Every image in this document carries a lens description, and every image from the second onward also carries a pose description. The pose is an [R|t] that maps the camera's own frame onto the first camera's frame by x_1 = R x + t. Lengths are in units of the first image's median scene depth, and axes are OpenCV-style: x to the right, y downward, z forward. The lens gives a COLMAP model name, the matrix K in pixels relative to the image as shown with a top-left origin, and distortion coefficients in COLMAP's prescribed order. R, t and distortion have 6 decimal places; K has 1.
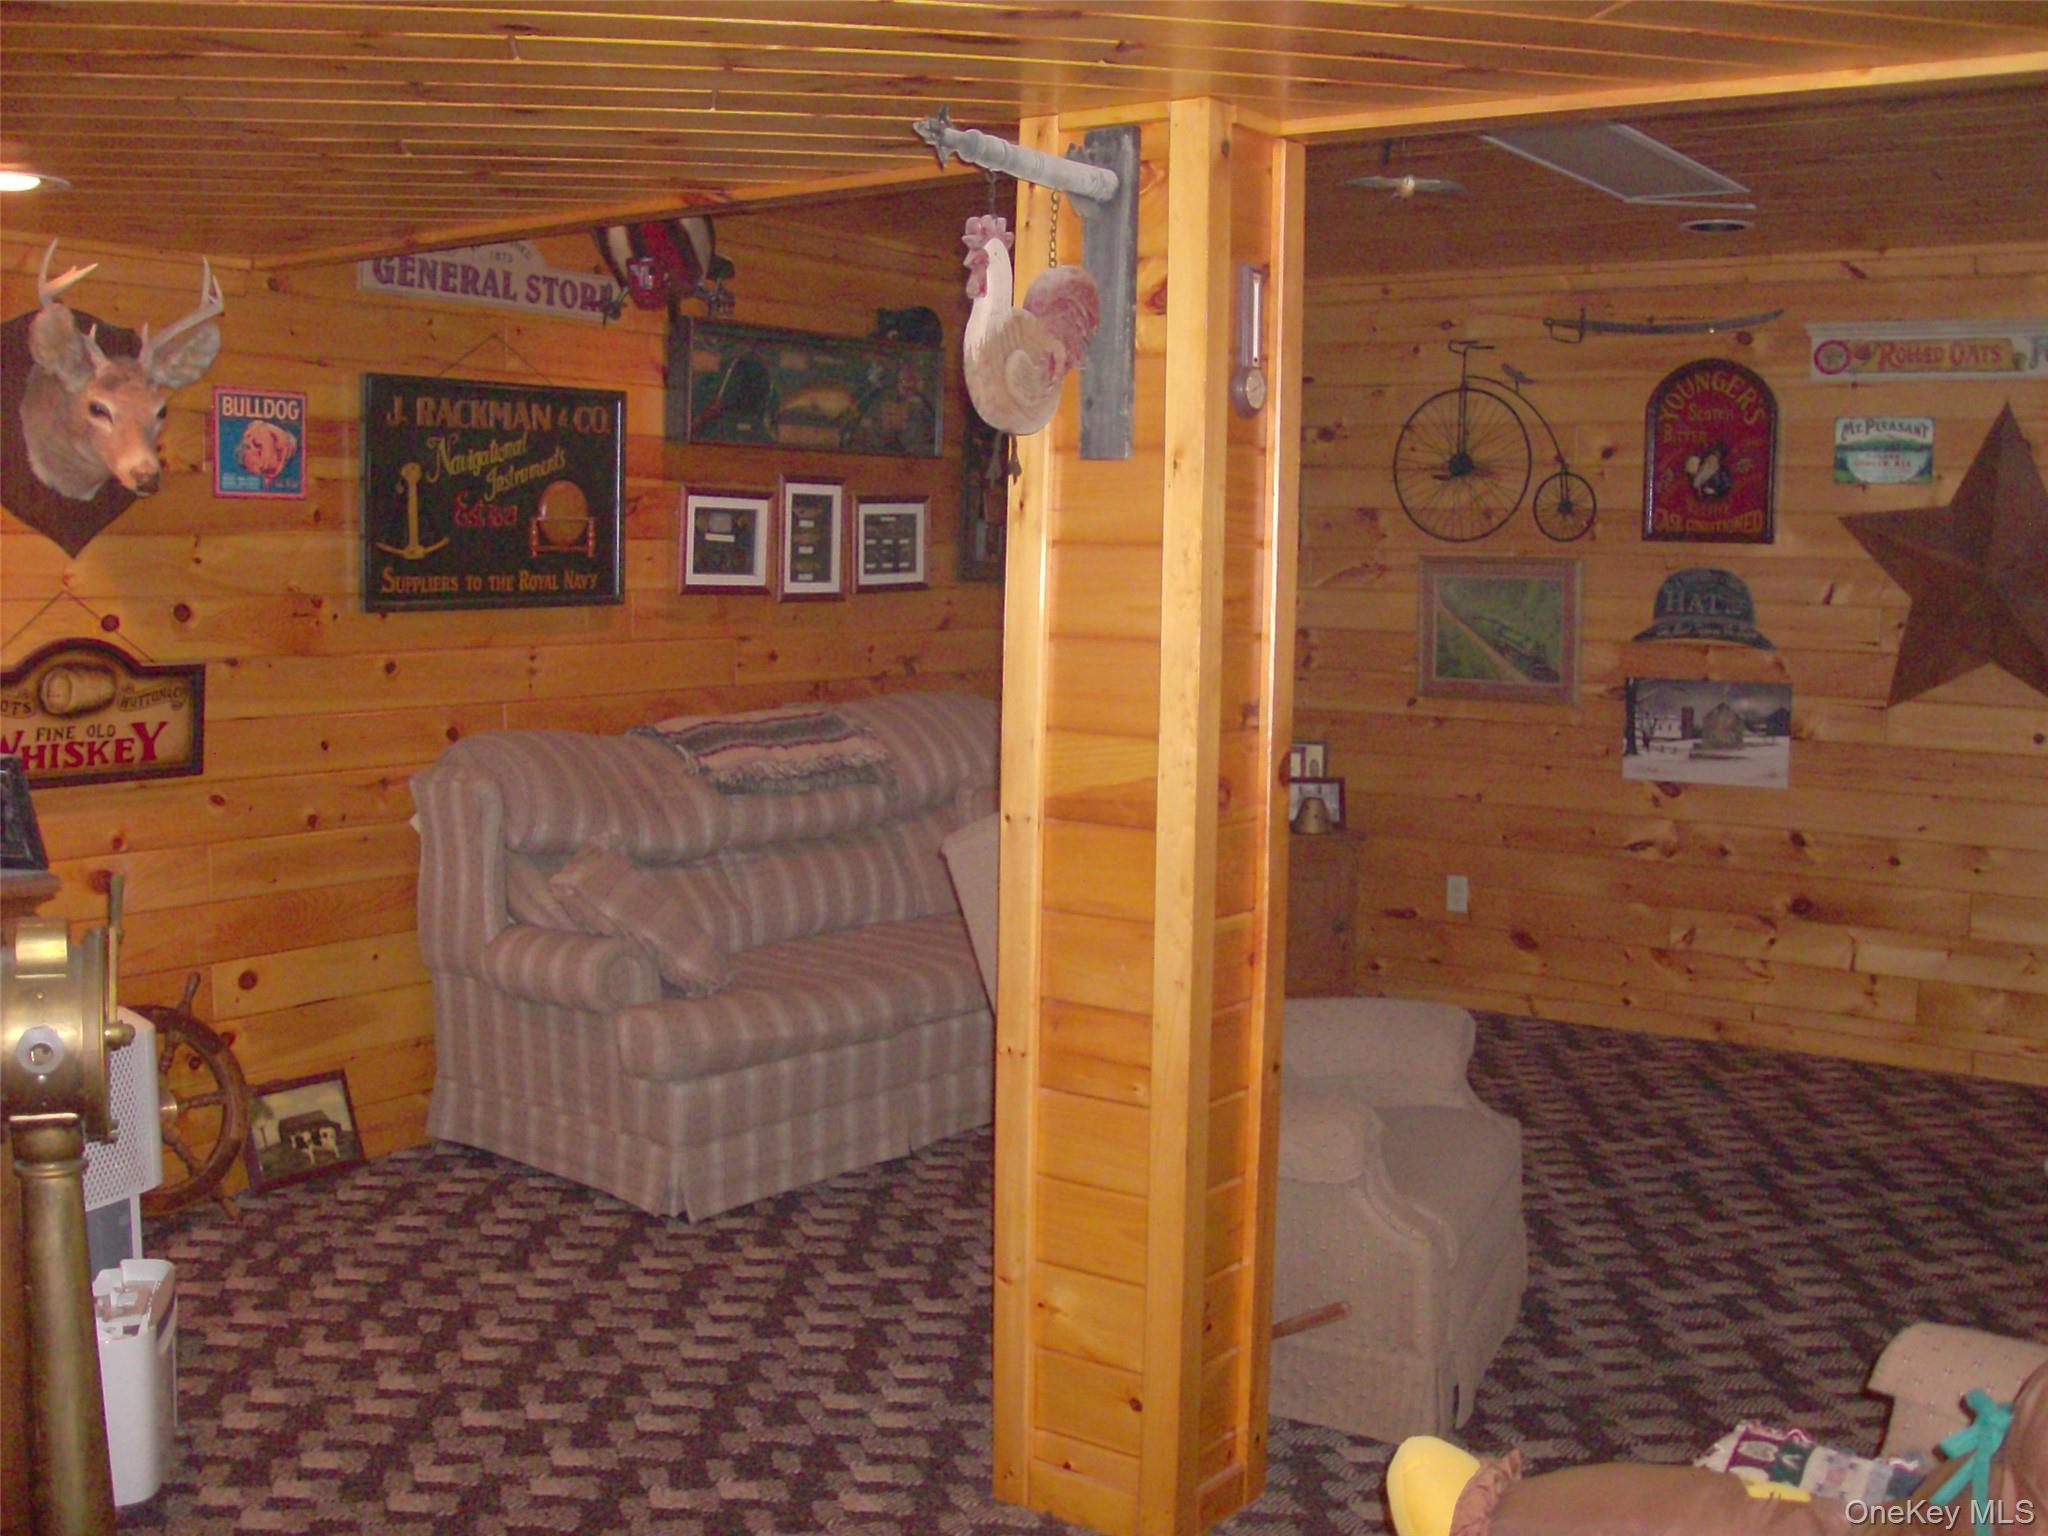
lens RADIAL K [[2127.7, 0, 1036.8], [0, 2127.7, 781.3], [0, 0, 1]] dist [-0.171560, 0.137112]
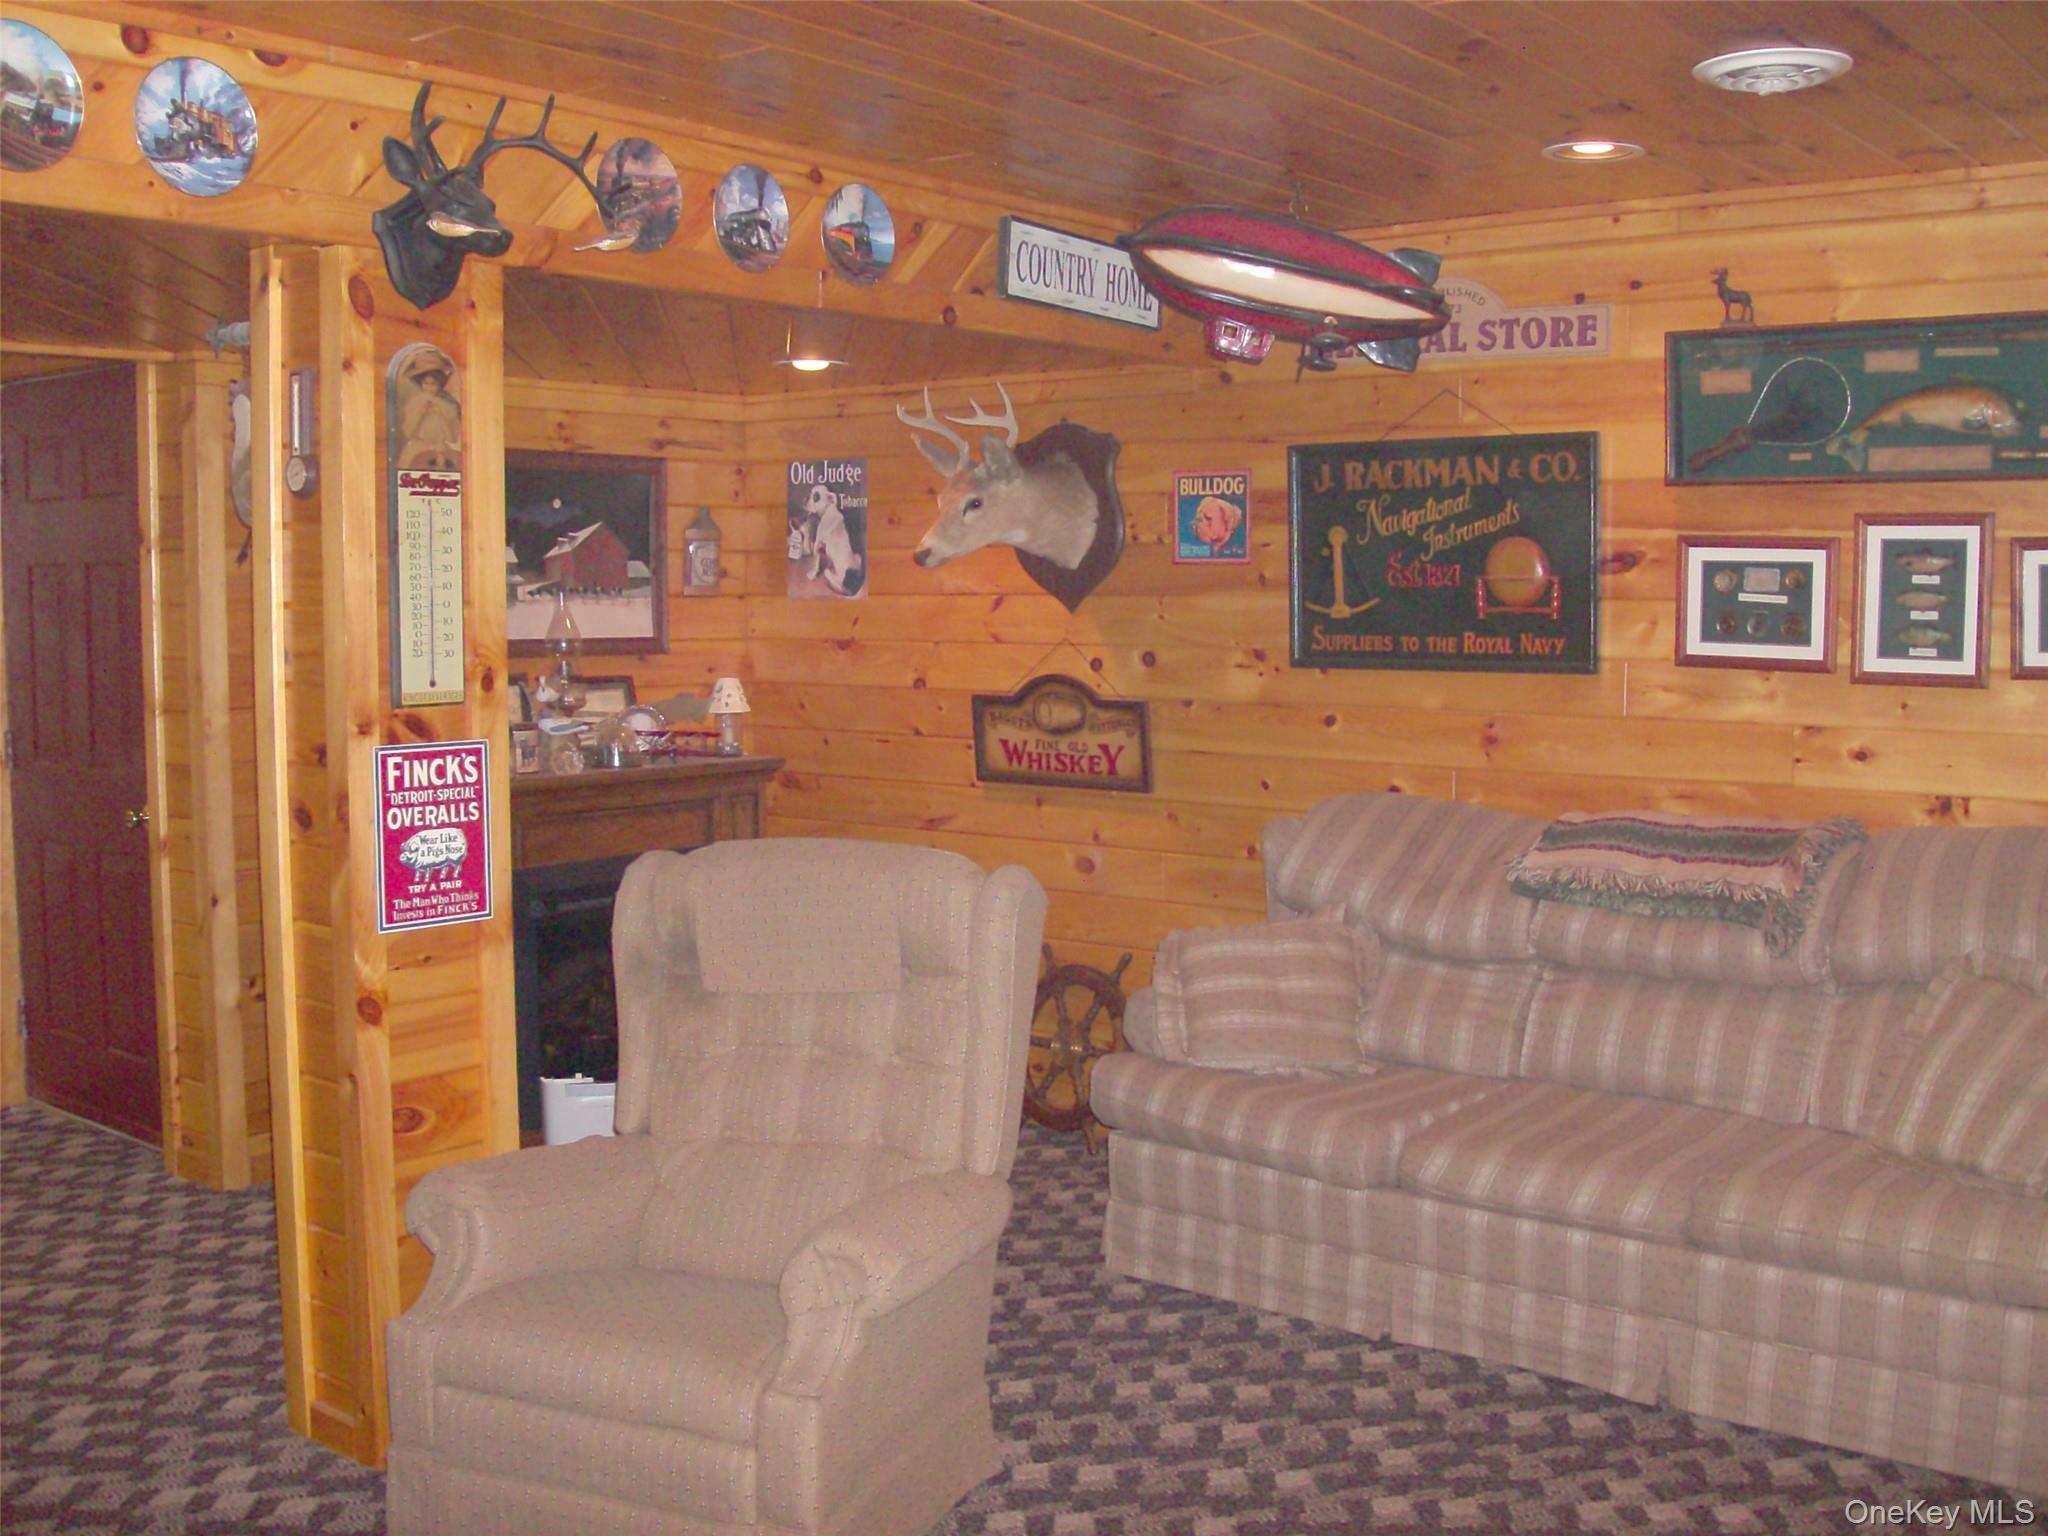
lens RADIAL K [[2127.7, 0, 1036.8], [0, 2127.7, 781.3], [0, 0, 1]] dist [-0.171560, 0.137112]
pose [[-0.041018, 0.076587, -0.996219, 0.771662], [-0.108977, 0.990767, 0.080655, -0.095146], [0.993198, 0.111873, -0.032293, 0.900872]]
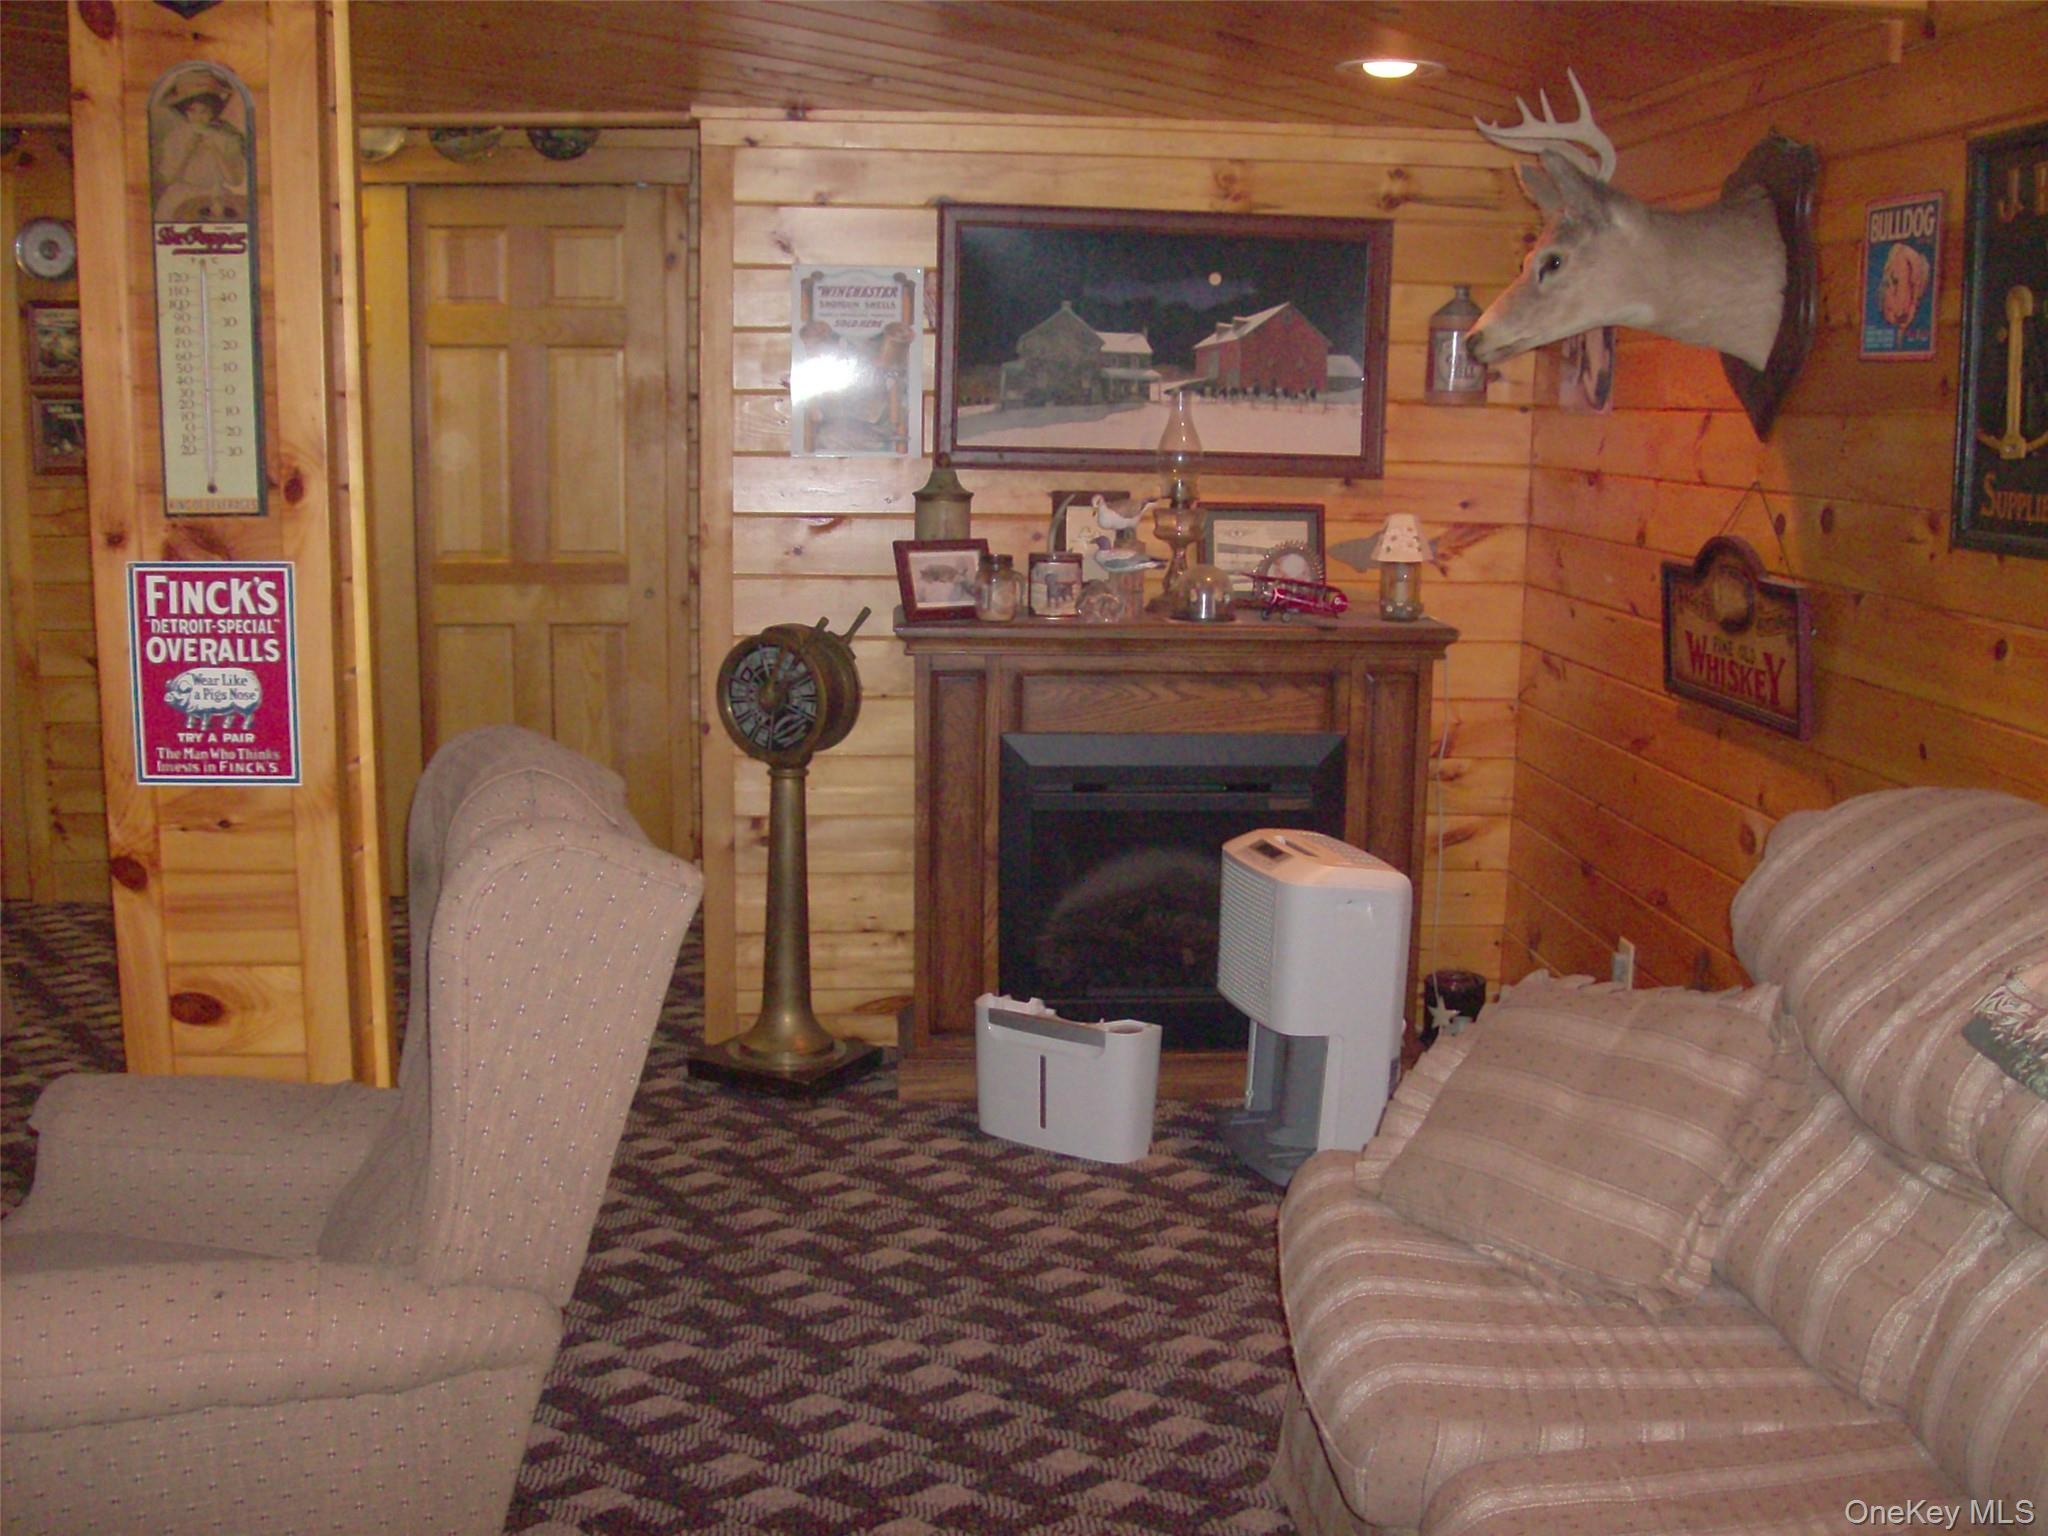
lens RADIAL K [[2127.7, 0, 1036.8], [0, 2127.7, 781.3], [0, 0, 1]] dist [-0.171560, 0.137112]
pose [[-0.752387, 0.091100, -0.652392, 0.264426], [-0.098253, 0.963791, 0.247897, -0.135024], [0.651353, 0.250614, -0.716193, 1.254550]]
